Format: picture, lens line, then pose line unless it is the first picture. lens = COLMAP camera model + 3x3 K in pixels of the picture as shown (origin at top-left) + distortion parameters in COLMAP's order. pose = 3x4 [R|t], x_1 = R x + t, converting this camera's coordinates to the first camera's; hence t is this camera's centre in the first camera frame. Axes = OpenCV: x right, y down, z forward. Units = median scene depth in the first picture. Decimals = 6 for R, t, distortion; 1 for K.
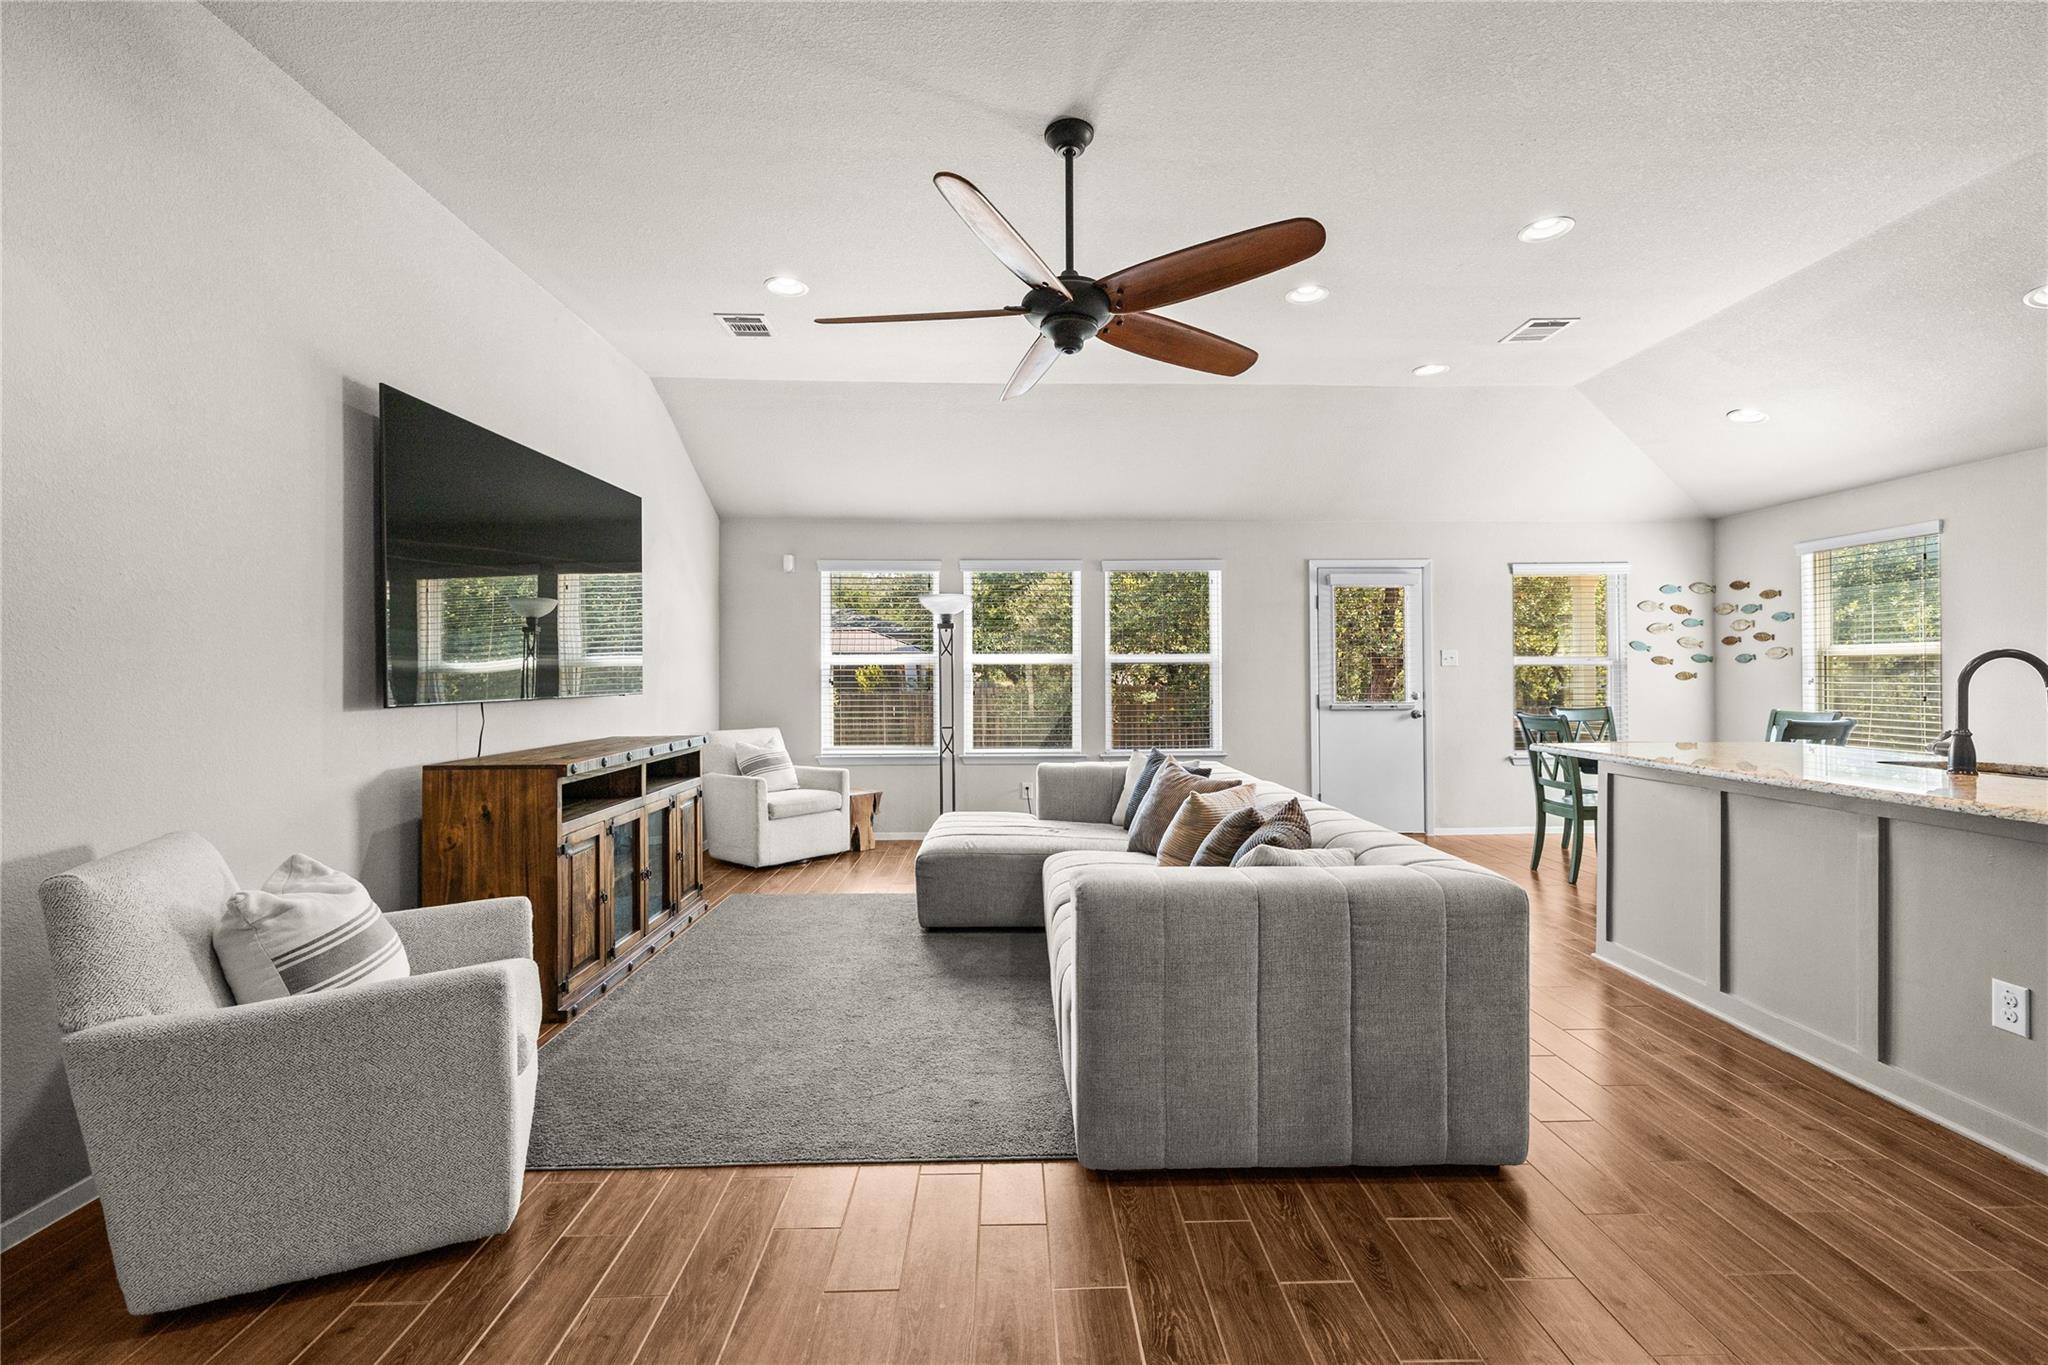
lens RADIAL K [[857.9, 0, 1040.1], [0, 857.9, 672.8], [0, 0, 1]] dist [-0.001791, 0.000507]
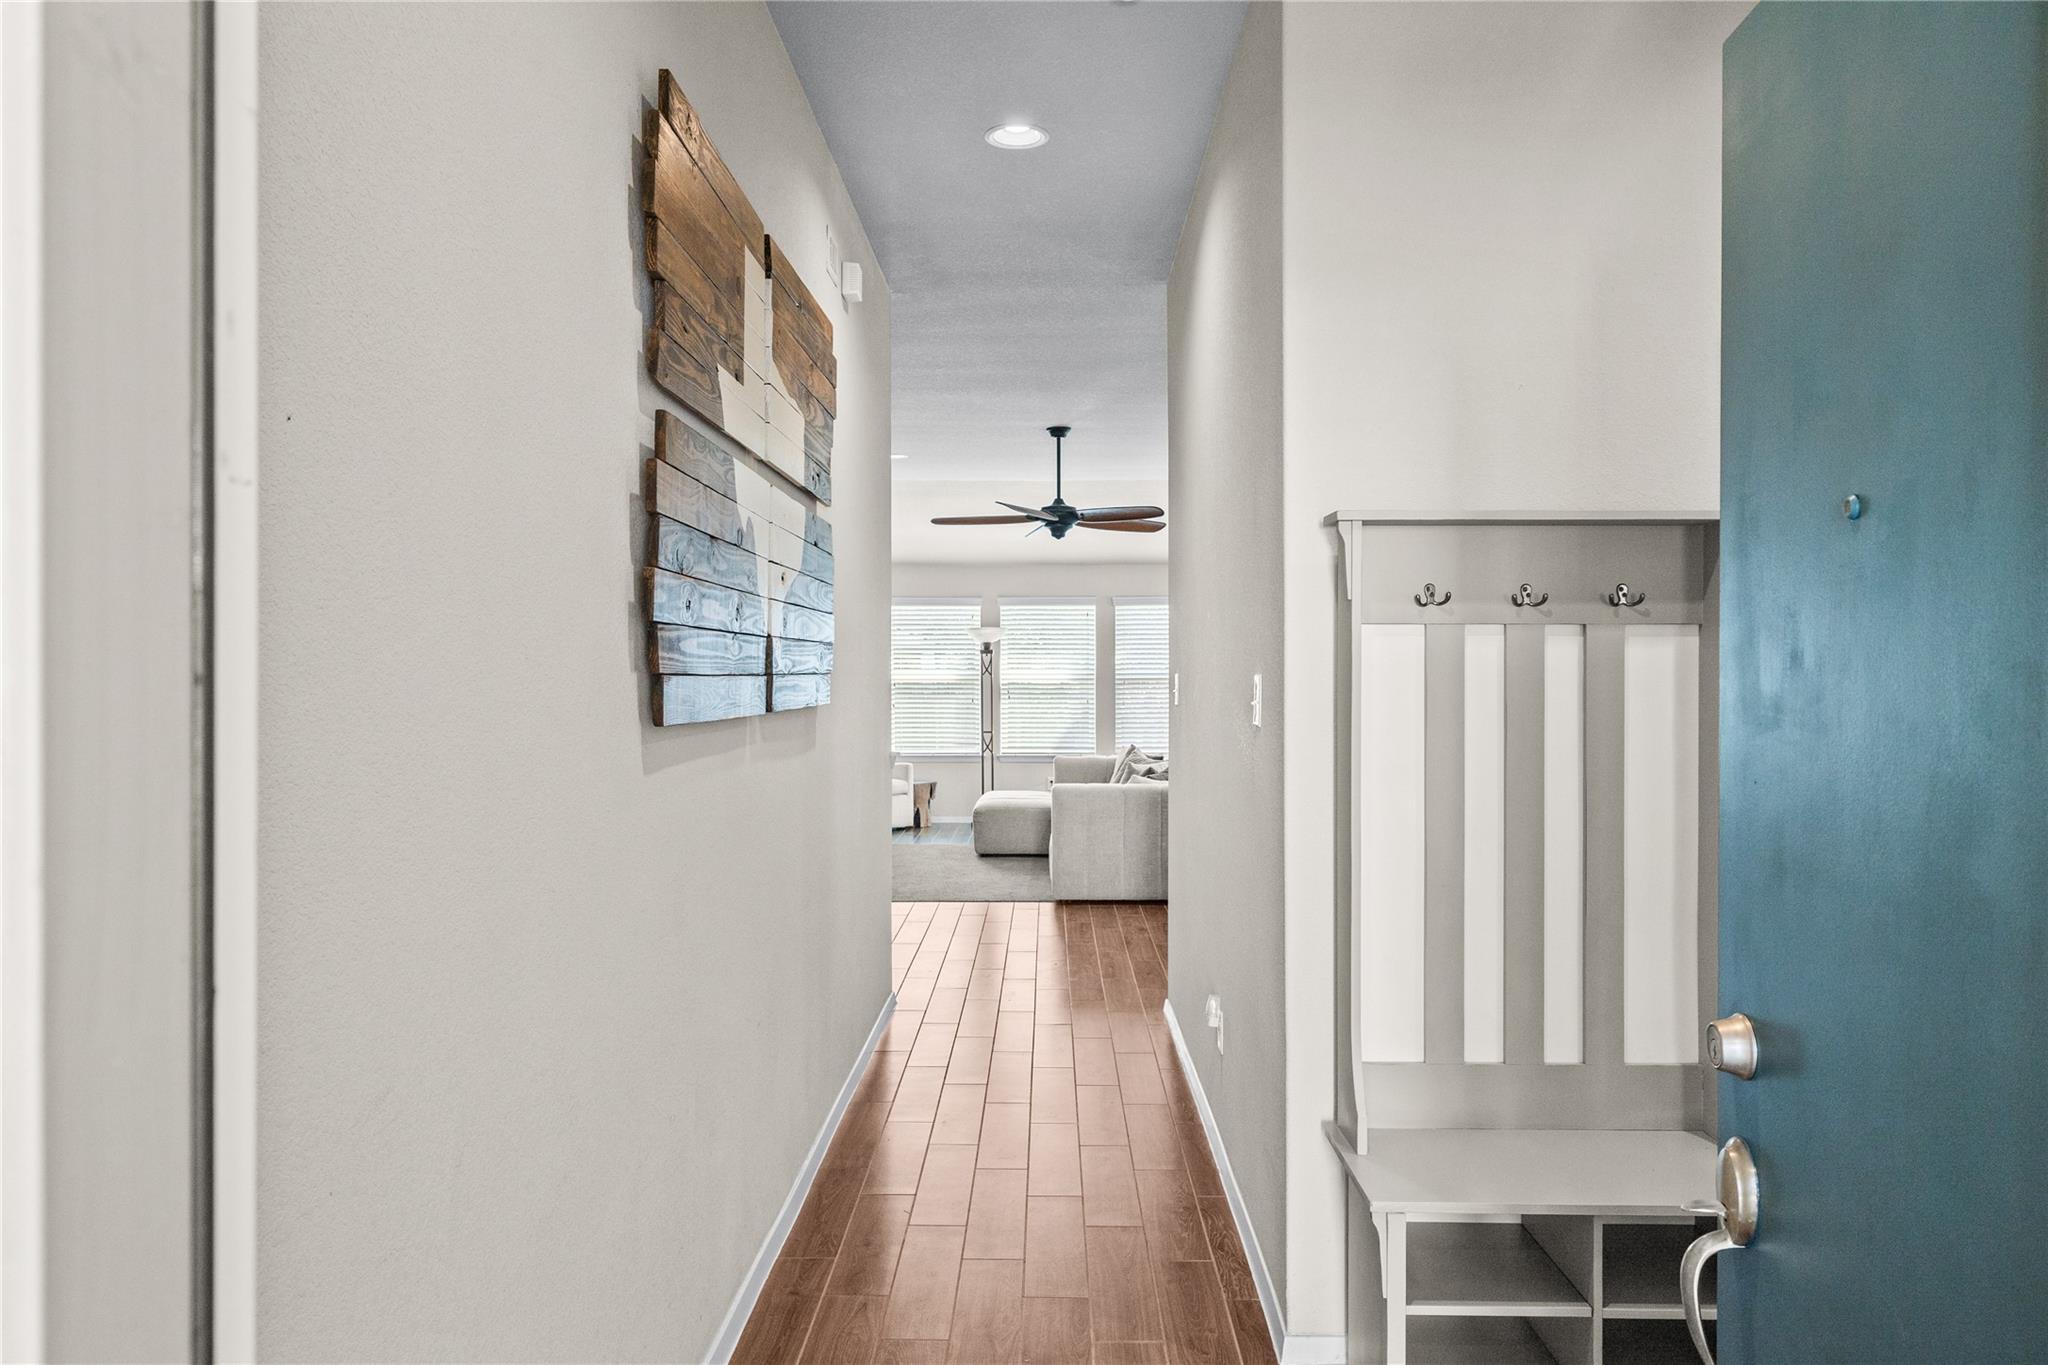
lens RADIAL K [[1415.8, 0, 1023.7], [0, 1415.8, 678.6], [0, 0, 1]] dist [0.000070, 0.000002]
pose [[0.998052, 0.003293, -0.062295, 0.095013], [-0.002533, 0.999922, 0.012264, -0.052259], [0.062331, -0.012082, 0.997982, -1.371867]]
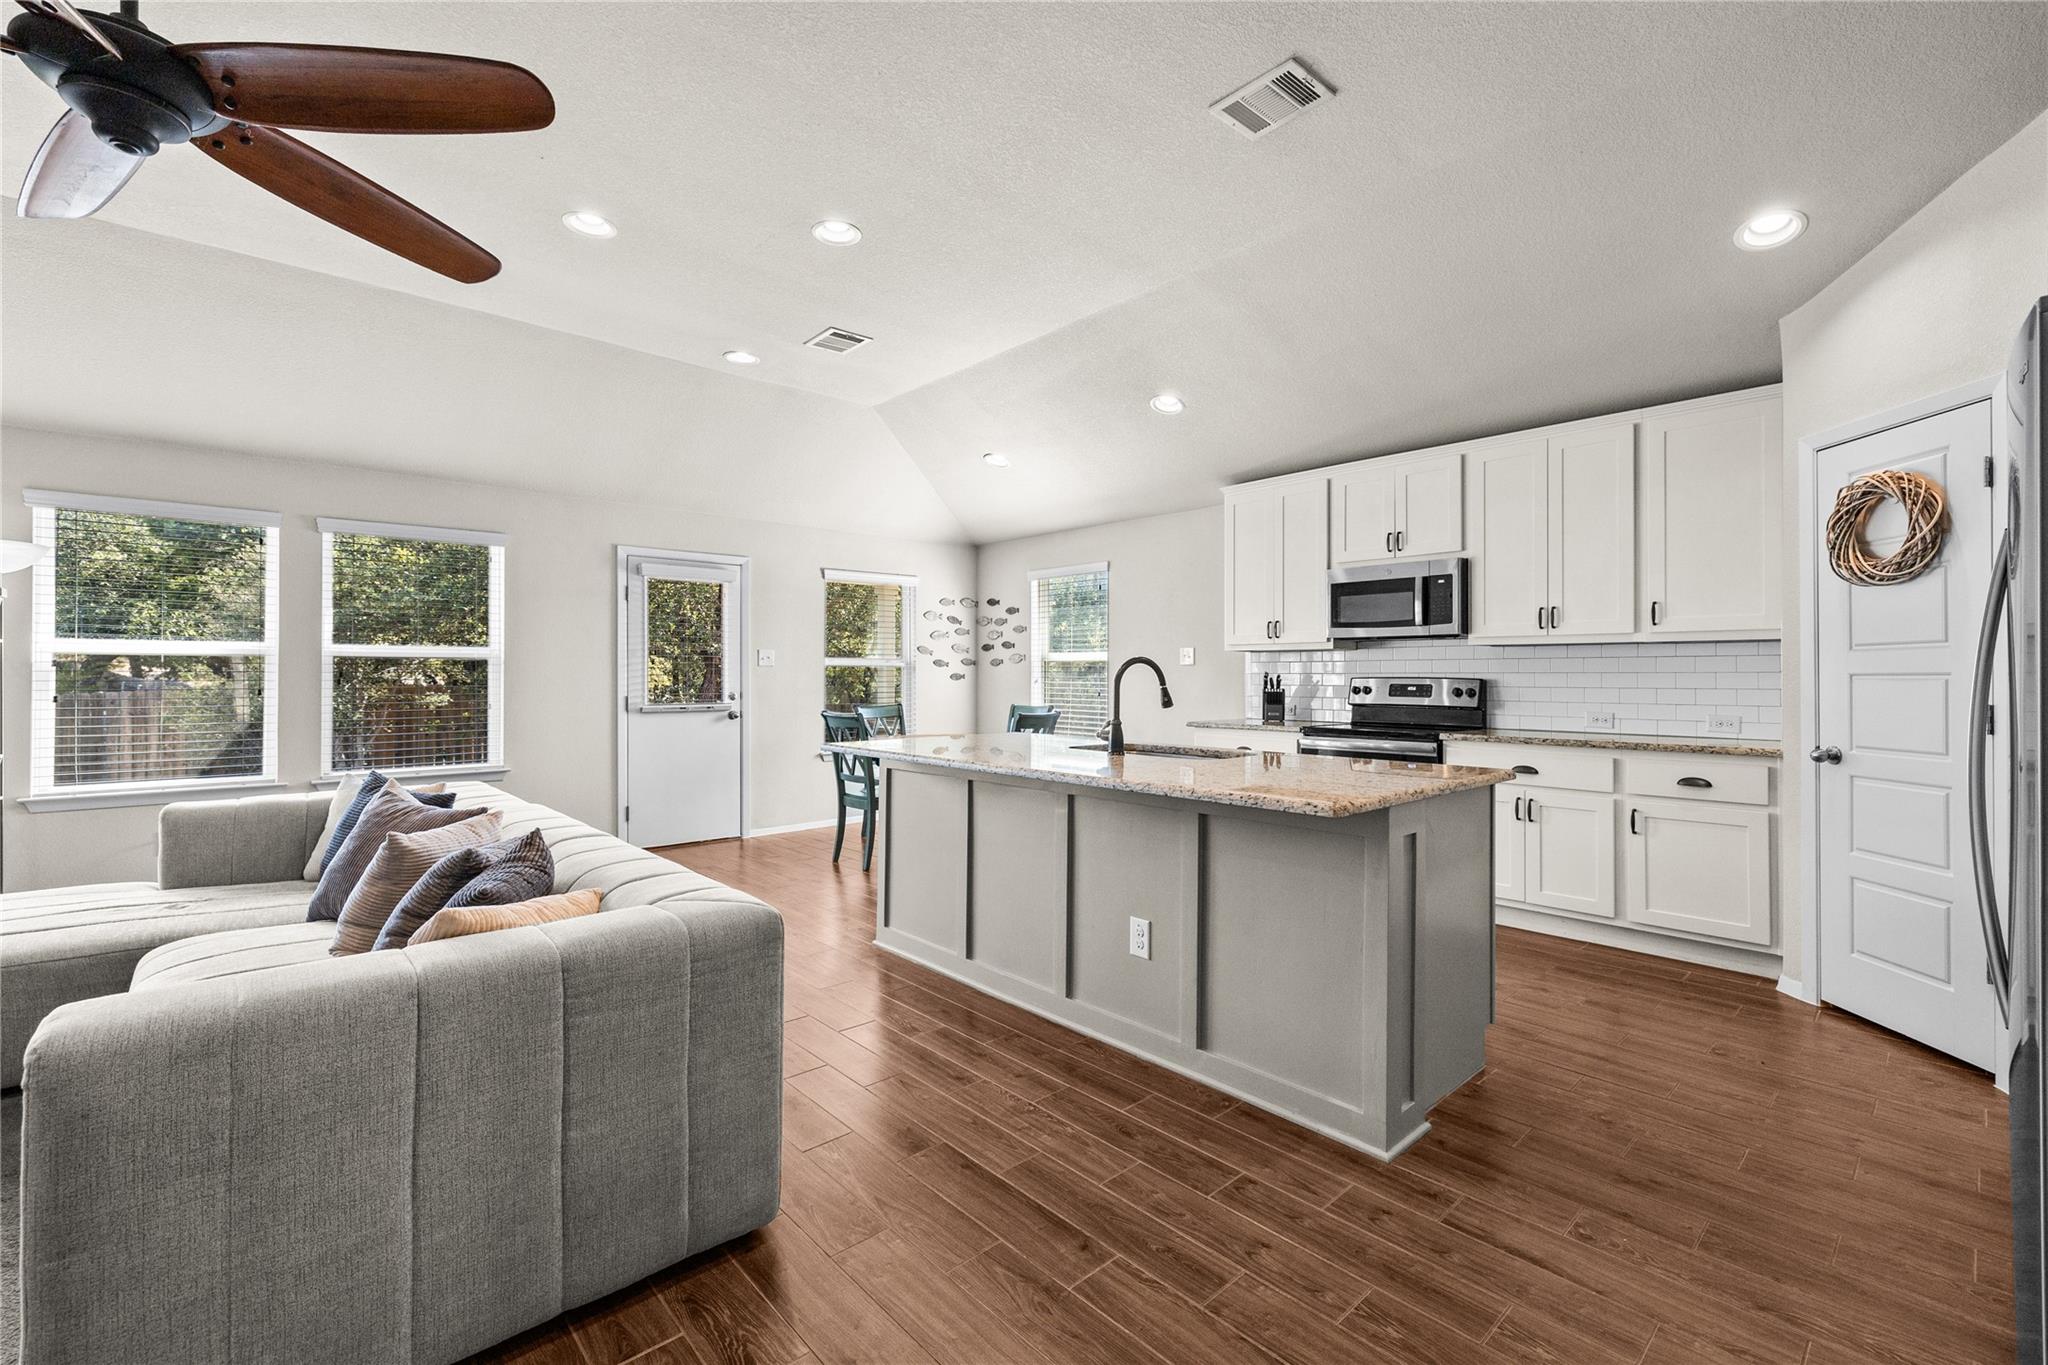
lens RADIAL K [[857.9, 0, 1019.8], [0, 857.9, 675.9], [0, 0, 1]] dist [-0.001791, 0.000507]
pose [[0.760921, 0.004523, 0.648829, 0.074180], [-0.007700, 0.999968, 0.002059, -0.000439], [-0.648799, -0.006563, 0.760932, 0.065386]]
